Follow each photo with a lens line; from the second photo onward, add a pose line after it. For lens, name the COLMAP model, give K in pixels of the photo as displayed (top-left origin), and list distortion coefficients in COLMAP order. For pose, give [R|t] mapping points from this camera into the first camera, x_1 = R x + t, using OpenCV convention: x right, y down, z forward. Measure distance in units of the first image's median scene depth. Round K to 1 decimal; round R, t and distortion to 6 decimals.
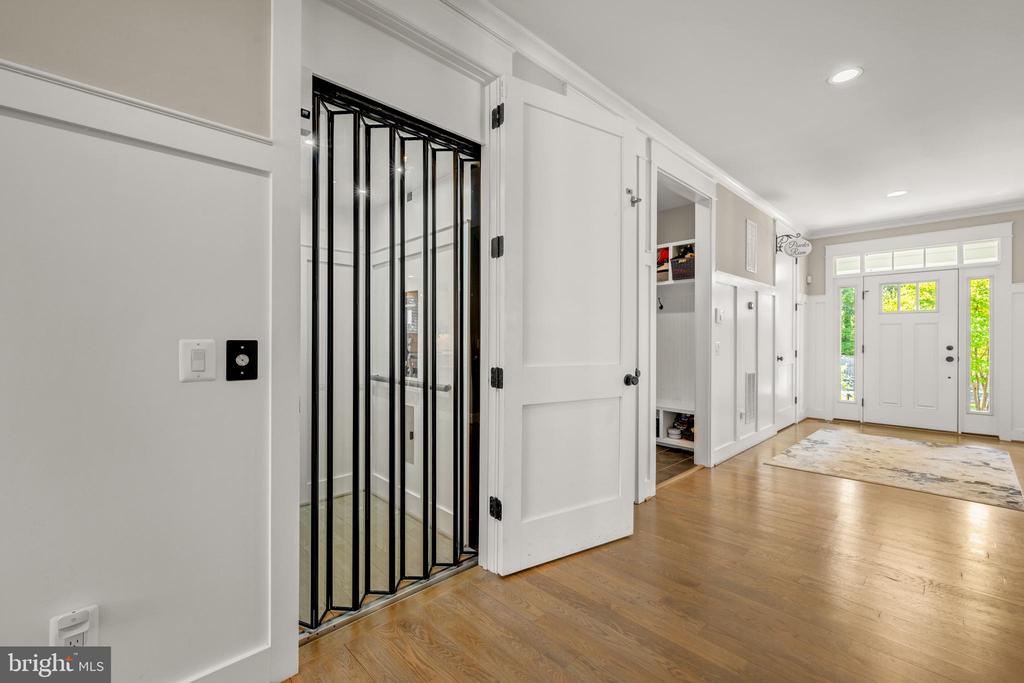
lens RADIAL K [[429.0, 0, 506.6], [0, 429.0, 335.6], [0, 0, 1]] dist [-0.000716, -0.000280]
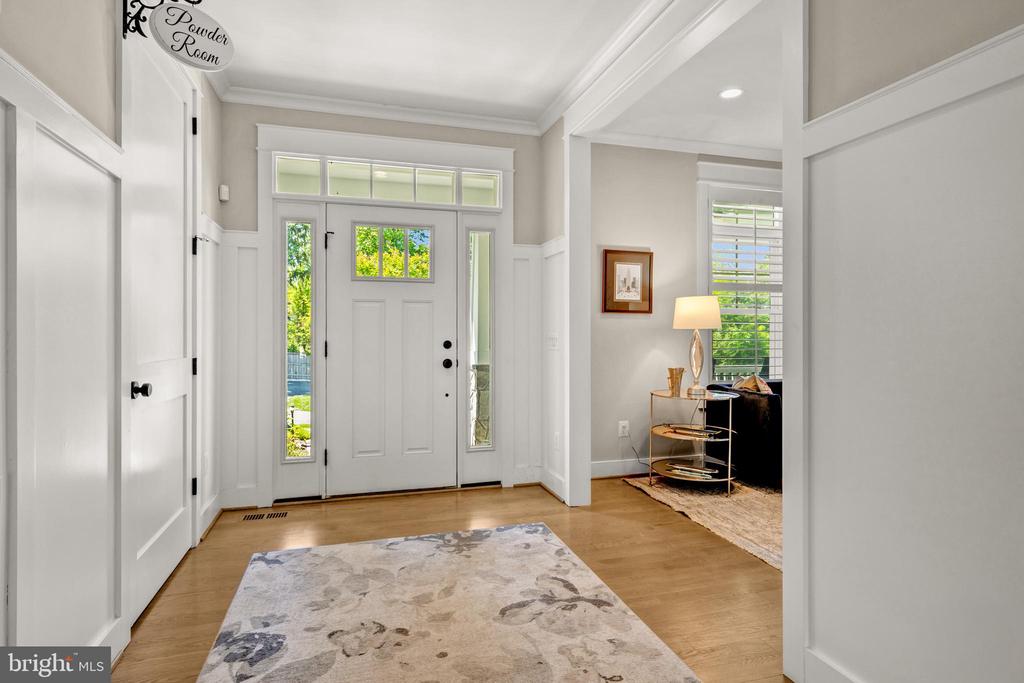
lens RADIAL K [[543.6, 0, 512.0], [0, 543.6, 341.5], [0, 0, 1]] dist [0.001547, -0.000016]
pose [[0.445055, -0.013706, 0.895398, 0.407695], [-0.005358, 0.999824, 0.017967, 0.010974], [-0.895487, -0.012794, 0.444904, 0.589133]]
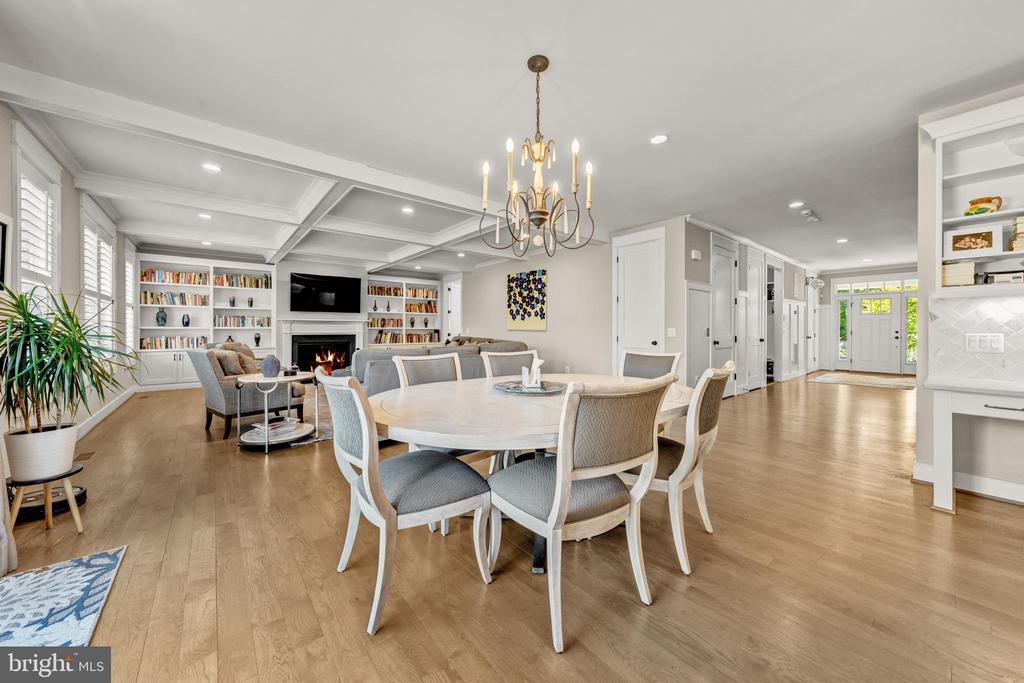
lens RADIAL K [[365.2, 0, 512.6], [0, 365.2, 327.6], [0, 0, 1]] dist [-0.000462, 0.000010]
pose [[0.997947, -0.000557, -0.064036, -0.644892], [0.000734, 0.999996, 0.002741, 0.002099], [0.064034, -0.002782, 0.997944, -0.812820]]
